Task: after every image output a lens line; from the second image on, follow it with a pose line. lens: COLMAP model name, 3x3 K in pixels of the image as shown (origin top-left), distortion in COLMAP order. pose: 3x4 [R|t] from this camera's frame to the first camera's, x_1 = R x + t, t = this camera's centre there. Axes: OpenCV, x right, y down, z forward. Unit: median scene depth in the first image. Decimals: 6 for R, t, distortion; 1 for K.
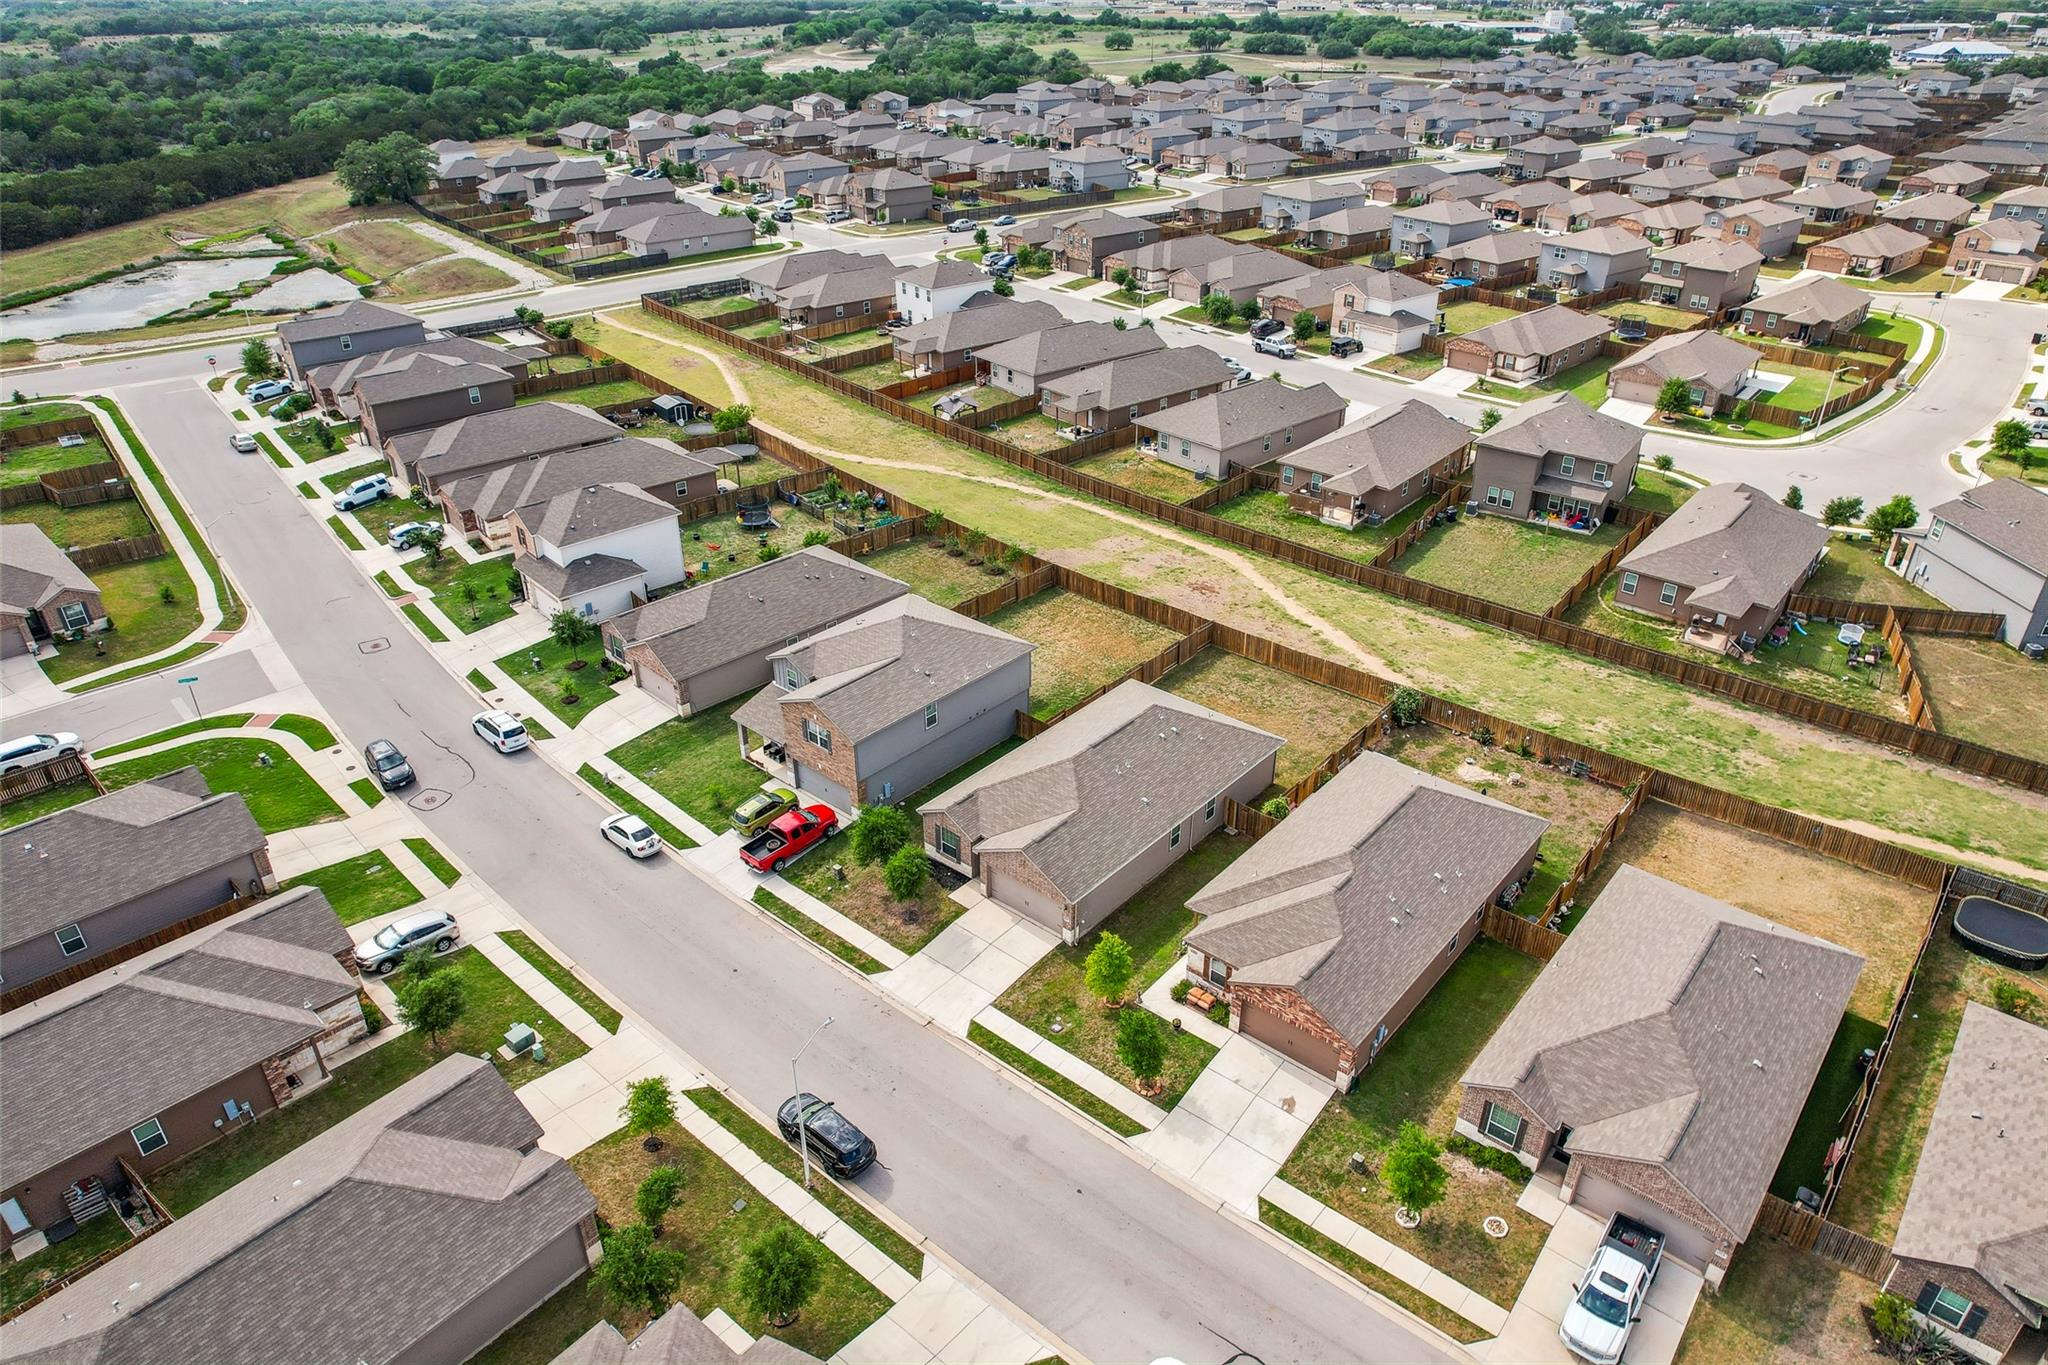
lens RADIAL K [[1307.9, 0, 1046.6], [0, 1307.9, 690.8], [0, 0, 1]] dist [-0.081154, 0.068956]
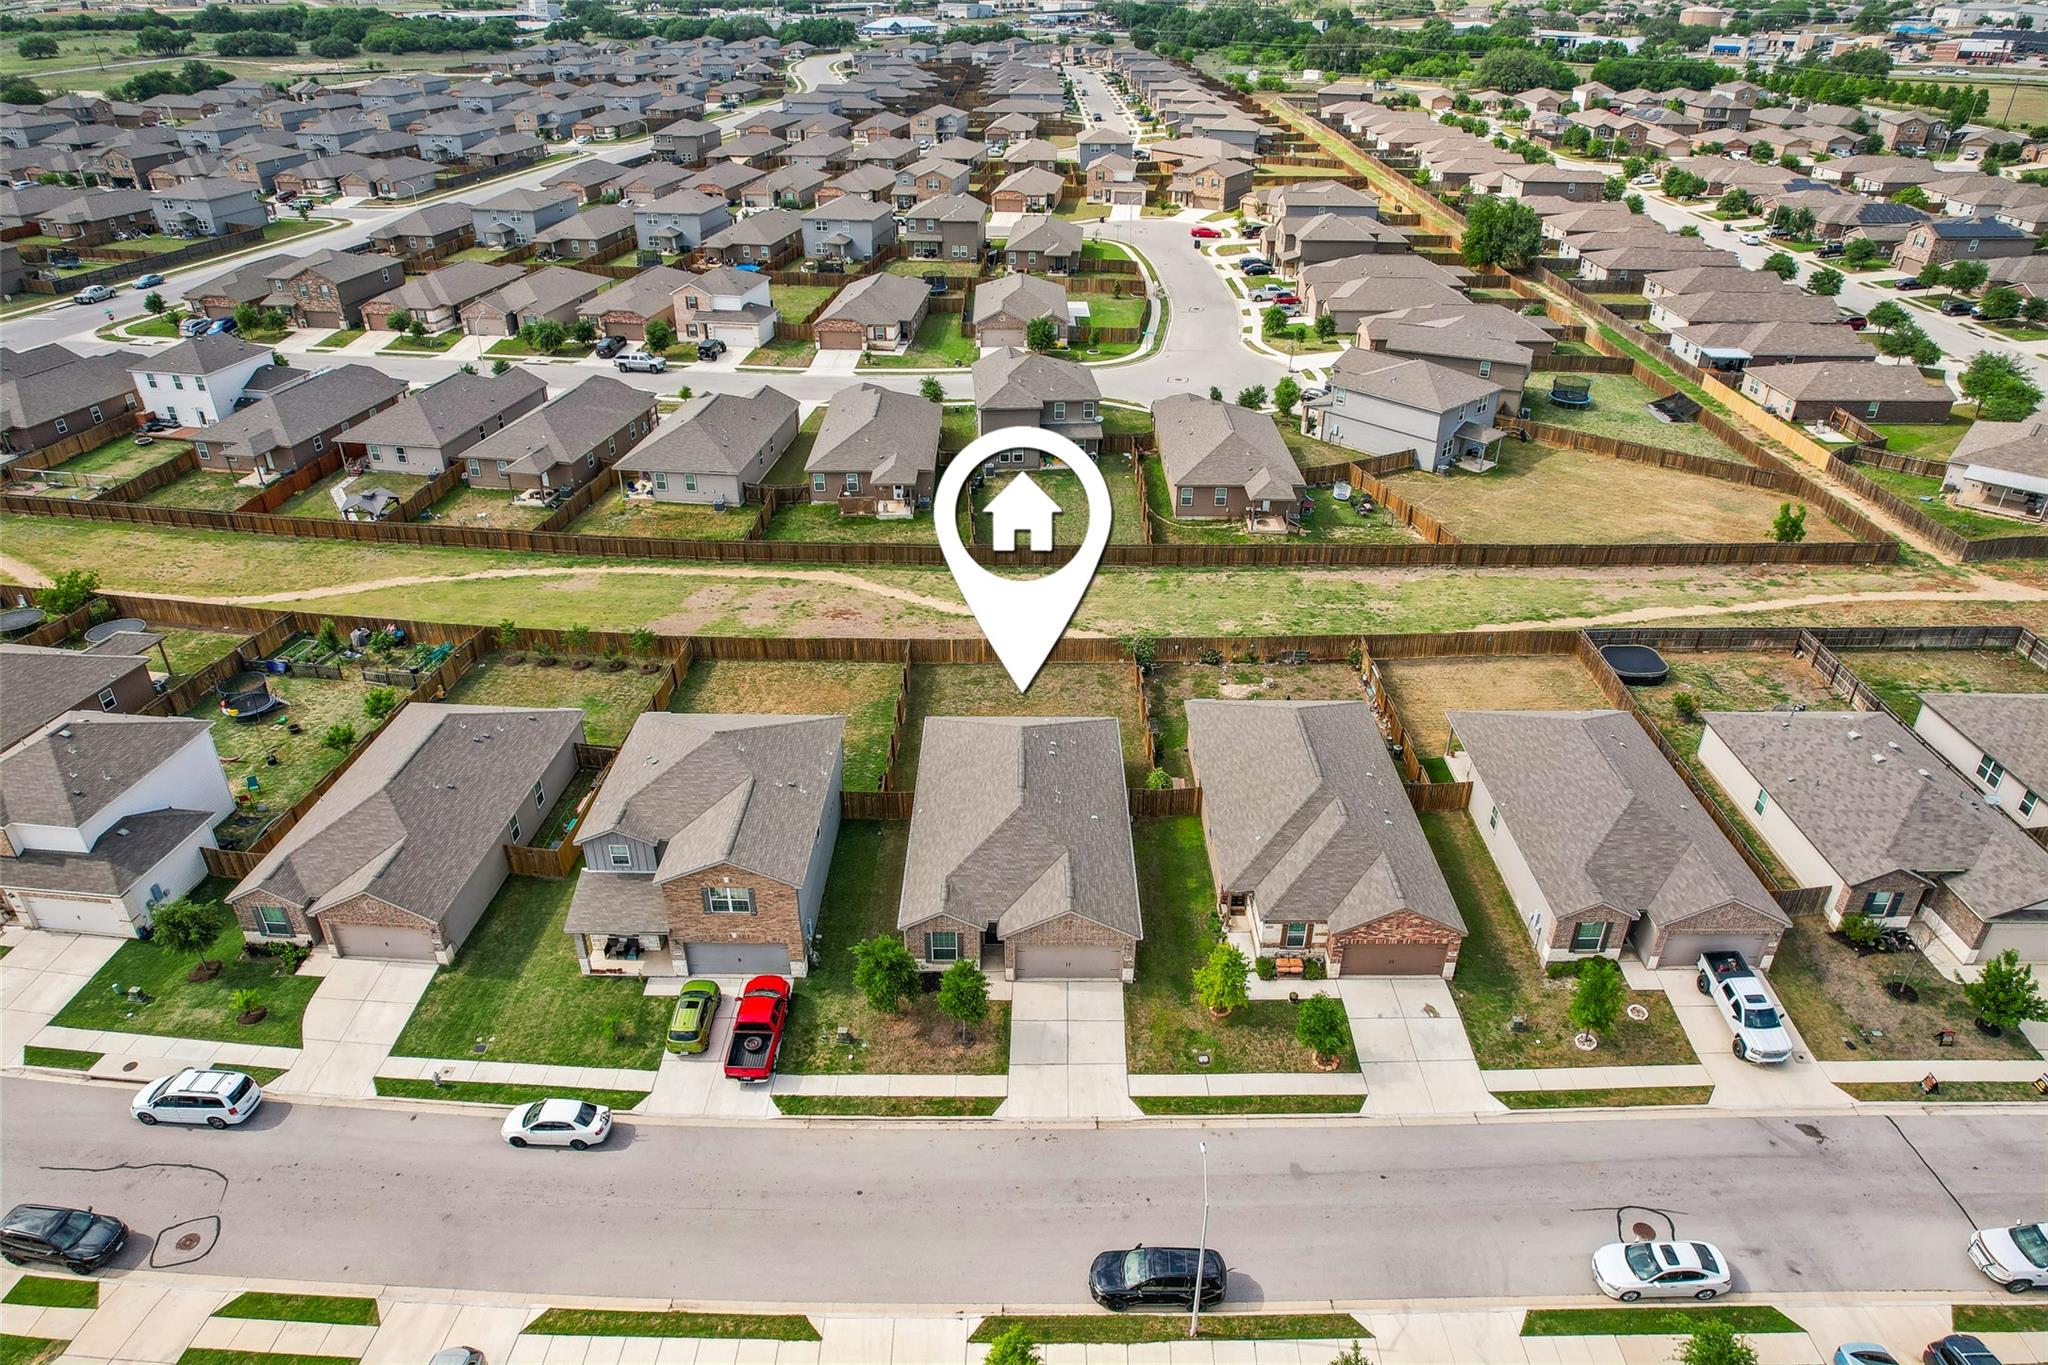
lens RADIAL K [[1307.9, 0, 1046.6], [0, 1307.9, 690.8], [0, 0, 1]] dist [-0.081154, 0.068956]
pose [[0.759664, -0.320837, 0.565663, -0.289942], [0.316491, 0.942265, 0.109405, -0.075185], [-0.568106, 0.095917, 0.817347, 0.139099]]
